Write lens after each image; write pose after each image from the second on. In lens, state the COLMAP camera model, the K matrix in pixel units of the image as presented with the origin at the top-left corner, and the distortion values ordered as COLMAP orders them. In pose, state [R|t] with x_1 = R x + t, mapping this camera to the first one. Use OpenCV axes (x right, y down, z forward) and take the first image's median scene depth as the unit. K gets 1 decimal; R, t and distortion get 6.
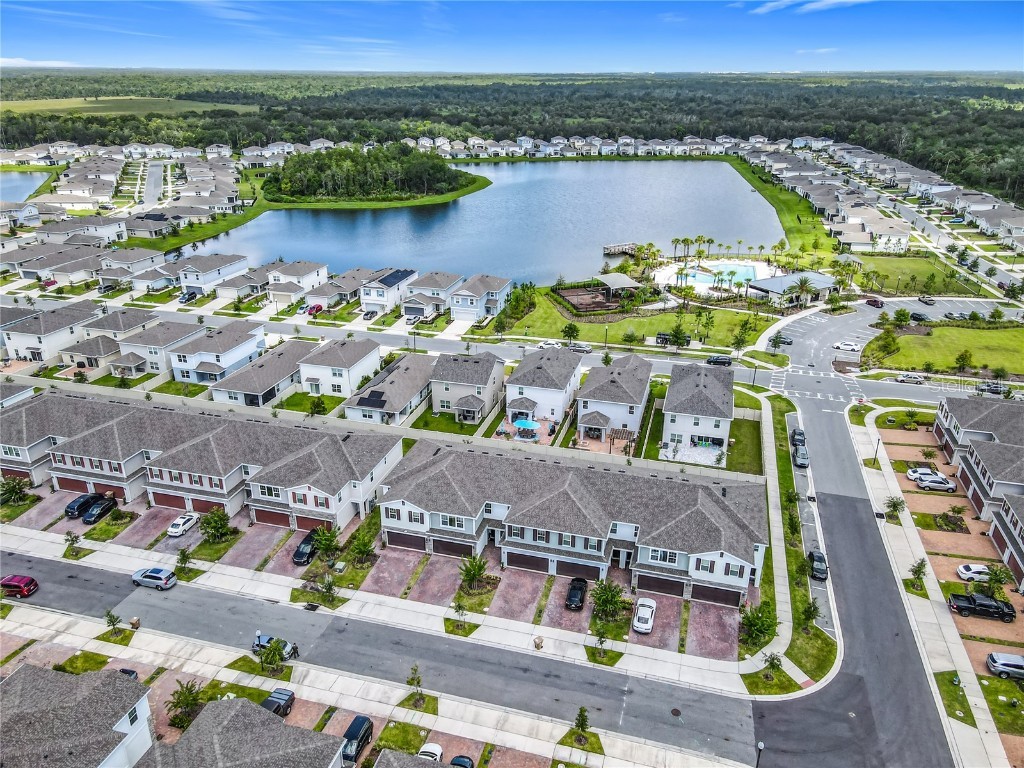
lens RADIAL K [[762.7, 0, 493.8], [0, 762.7, 399.5], [0, 0, 1]] dist [0.022901, -0.009746]
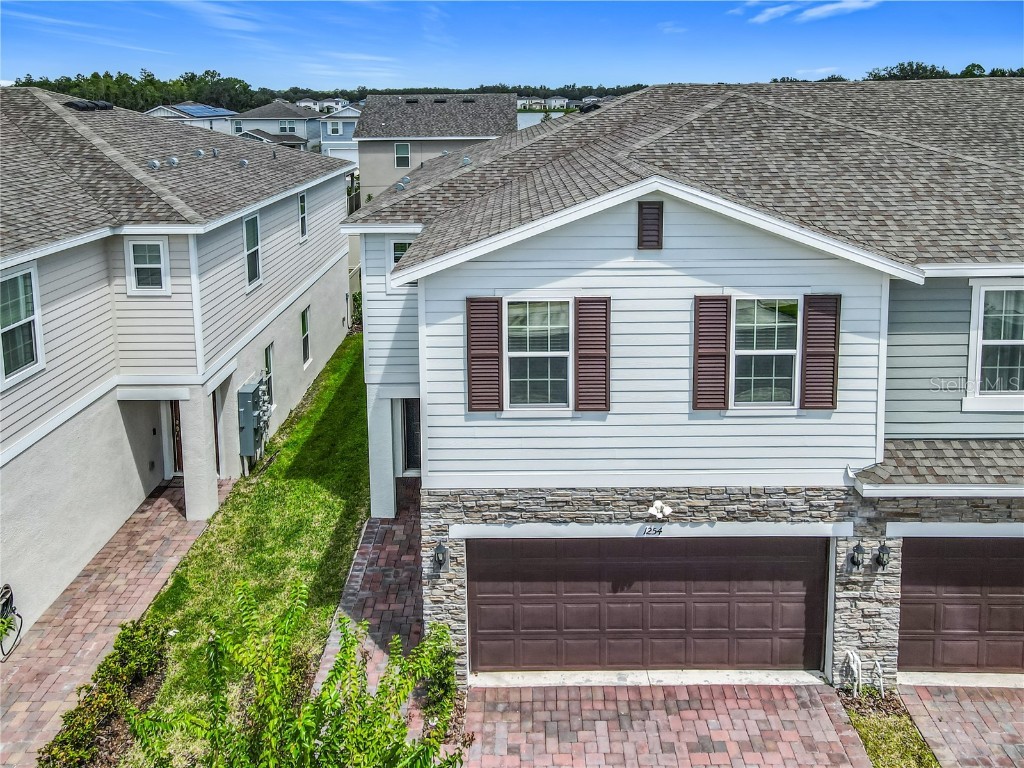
lens RADIAL K [[824.7, 0, 484.8], [0, 824.7, 201.7], [0, 0, 1]] dist [0.004920, 0.012932]
pose [[0.963600, -0.042739, 0.263911, -0.112797], [0.116521, 0.955589, -0.270690, 0.105828], [-0.240622, 0.291588, 0.925785, 0.585211]]
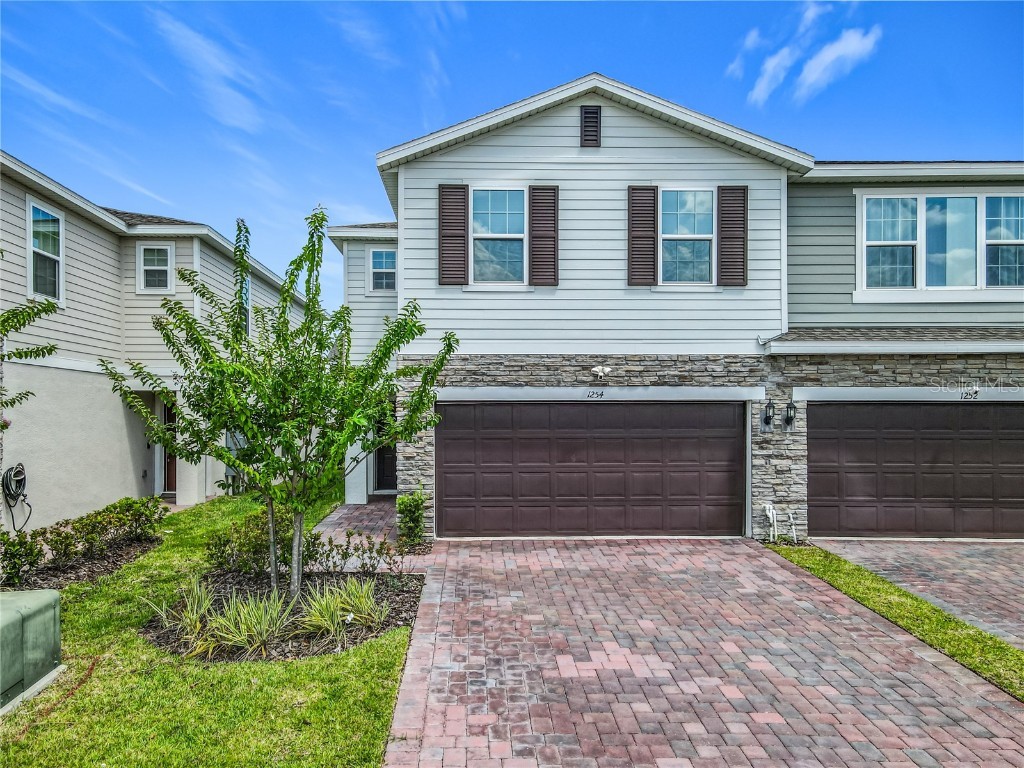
lens RADIAL K [[762.7, 0, 475.2], [0, 762.7, 418.9], [0, 0, 1]] dist [0.022901, -0.009746]
pose [[0.953790, 0.002925, 0.300459, -0.116152], [0.116745, 0.917782, -0.379536, 0.150949], [-0.276866, 0.397075, 0.875030, 0.594476]]
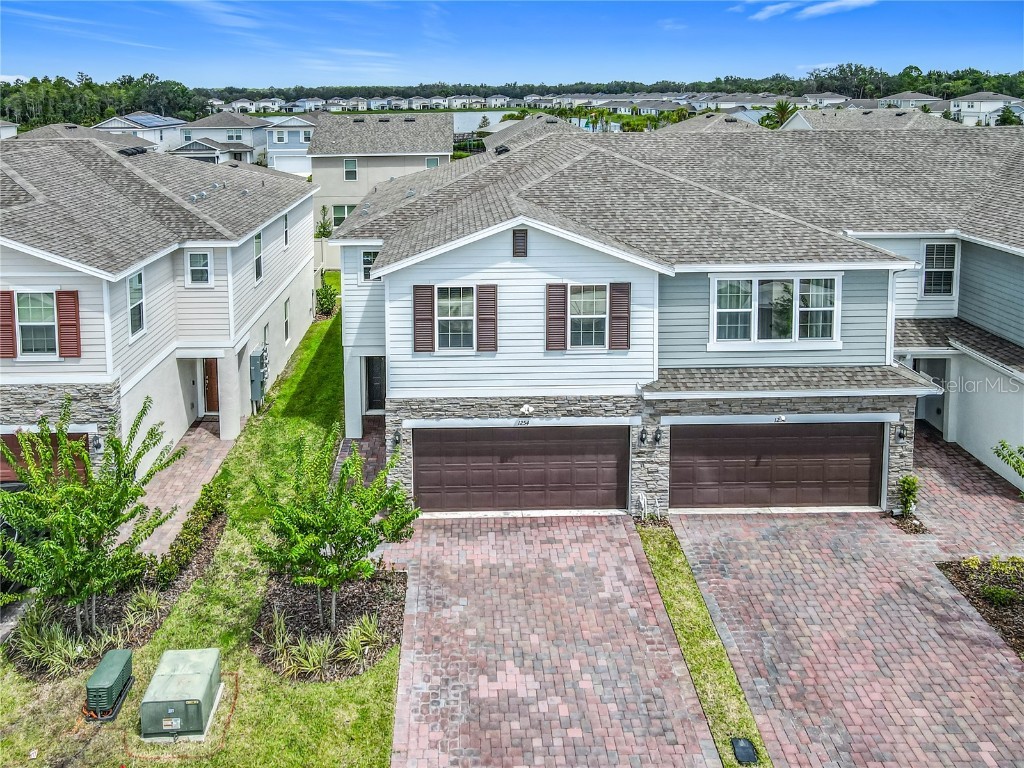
lens RADIAL K [[824.7, 0, 456.0], [0, 824.7, 208.2], [0, 0, 1]] dist [0.004920, 0.012932]
pose [[0.956517, -0.044832, 0.288211, -0.125466], [0.123595, 0.957320, -0.261273, 0.117014], [-0.264196, 0.285533, 0.921233, 0.532418]]
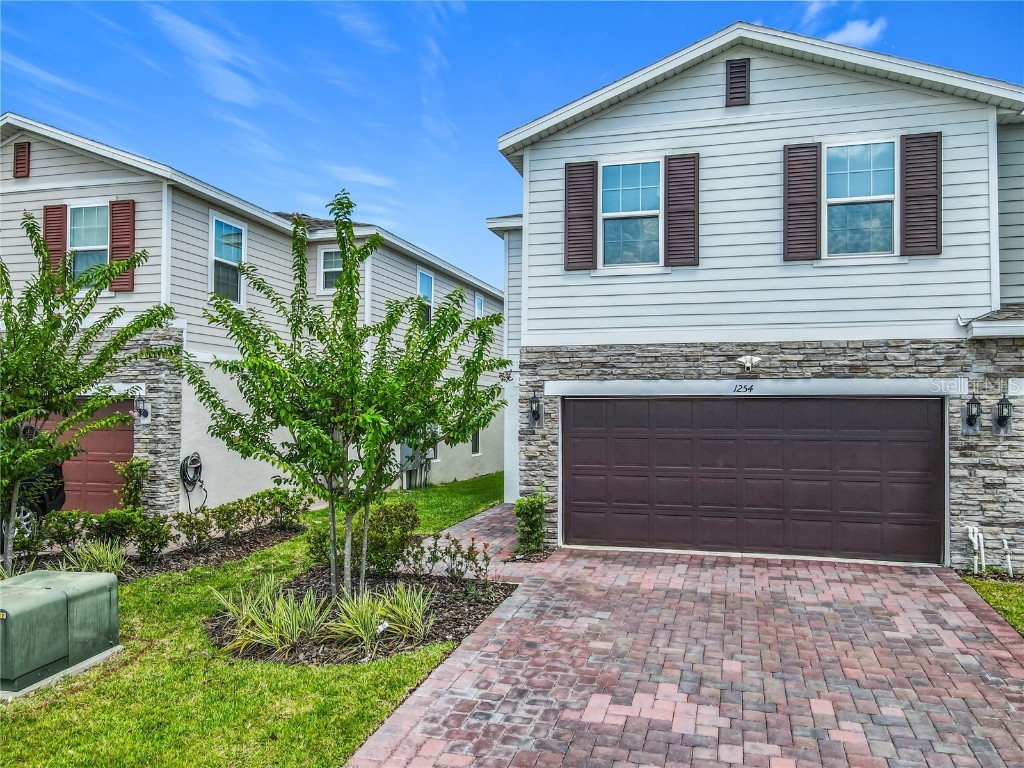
lens RADIAL K [[762.7, 0, 502.4], [0, 762.7, 398.8], [0, 0, 1]] dist [0.022901, -0.009746]
pose [[0.999924, 0.012259, 0.001019, -0.100684], [-0.010703, 0.907814, -0.419236, 0.149755], [-0.006065, 0.419193, 0.907877, 0.597829]]
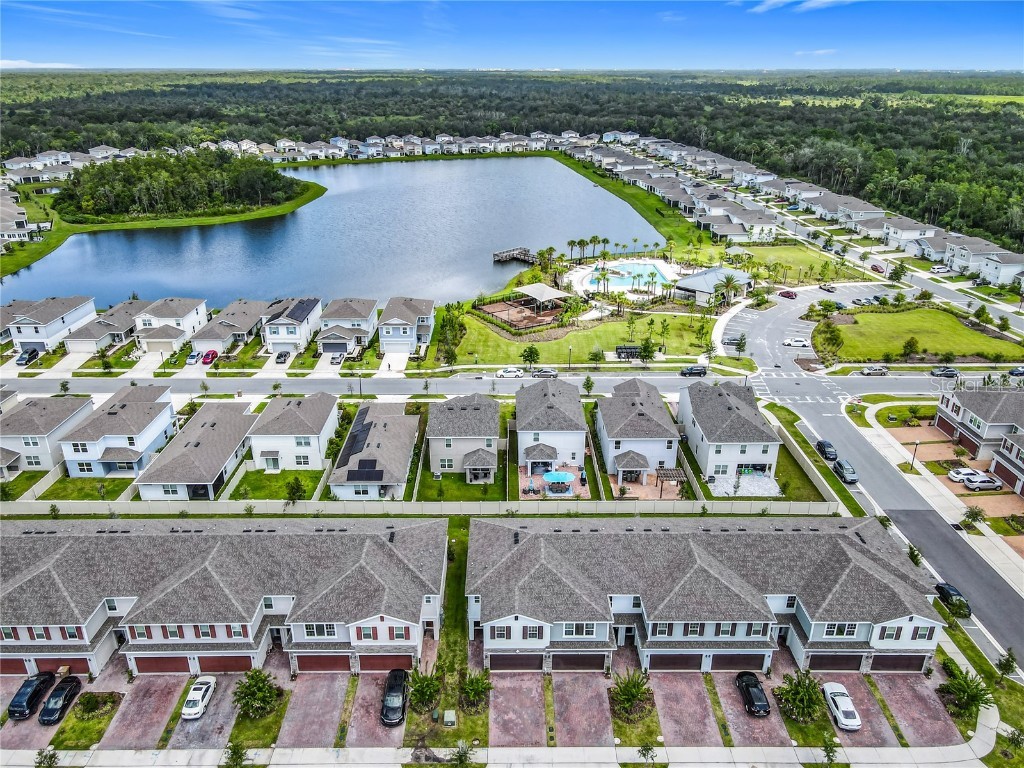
lens RADIAL K [[762.7, 0, 495.2], [0, 762.7, 397.2], [0, 0, 1]] dist [0.022901, -0.009746]
pose [[0.958382, -0.116359, 0.260699, -0.207595], [0.116152, 0.993098, 0.016255, -0.068370], [-0.260791, 0.014702, 0.965283, 0.160133]]
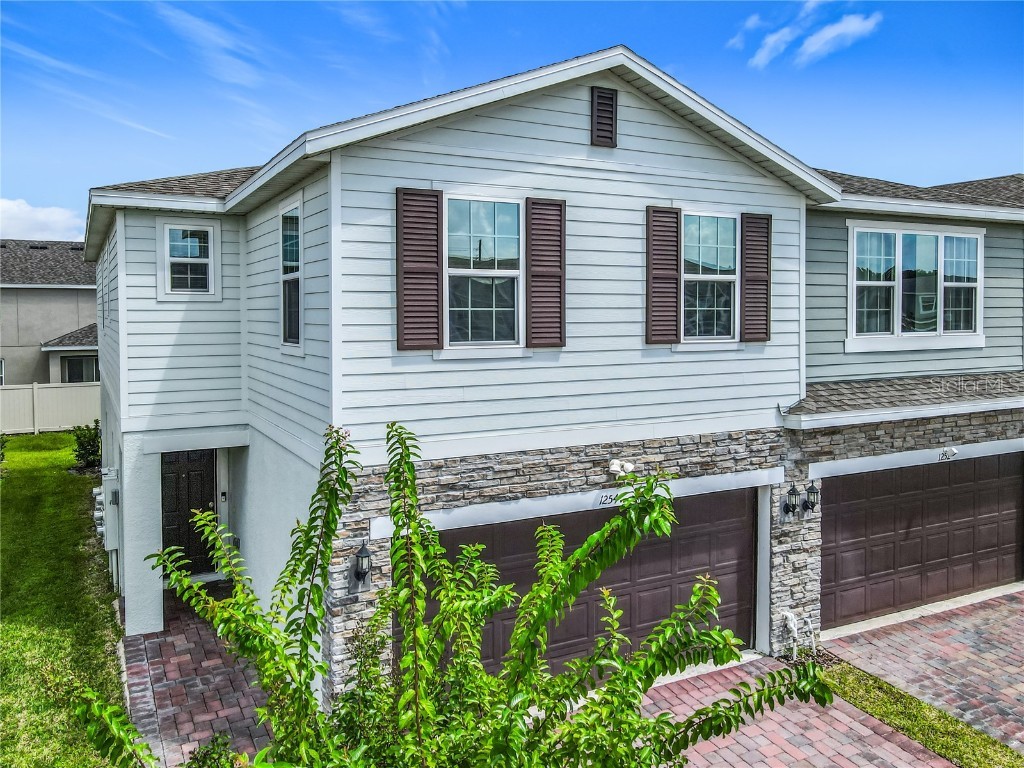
lens RADIAL K [[824.7, 0, 508.9], [0, 824.7, 340.6], [0, 0, 1]] dist [0.004920, 0.012932]
pose [[0.712634, -0.021542, 0.701206, -0.128954], [0.281967, 0.924035, -0.258175, 0.119838], [-0.642377, 0.381701, 0.664572, 0.622108]]
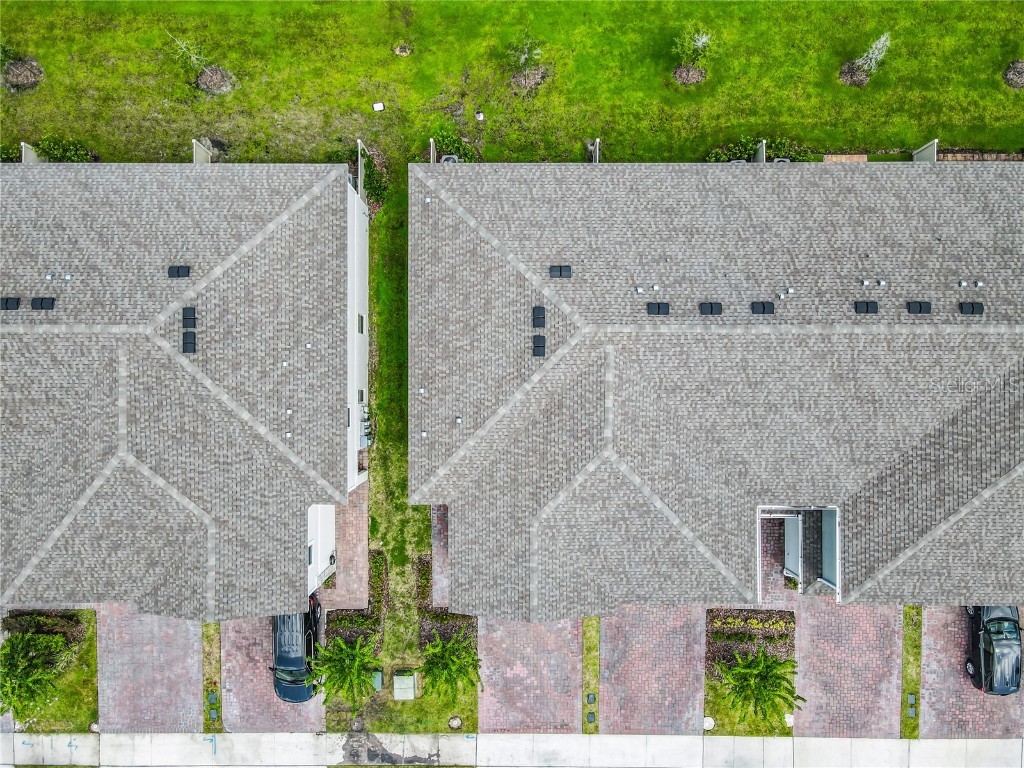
lens RADIAL K [[762.7, 0, 505.8], [0, 762.7, 382.8], [0, 0, 1]] dist [0.022901, -0.009746]
pose [[0.956269, -0.292206, -0.012816, -0.062929], [0.125160, 0.369207, 0.920881, -0.137109], [-0.264355, -0.882214, 0.389634, 0.628575]]
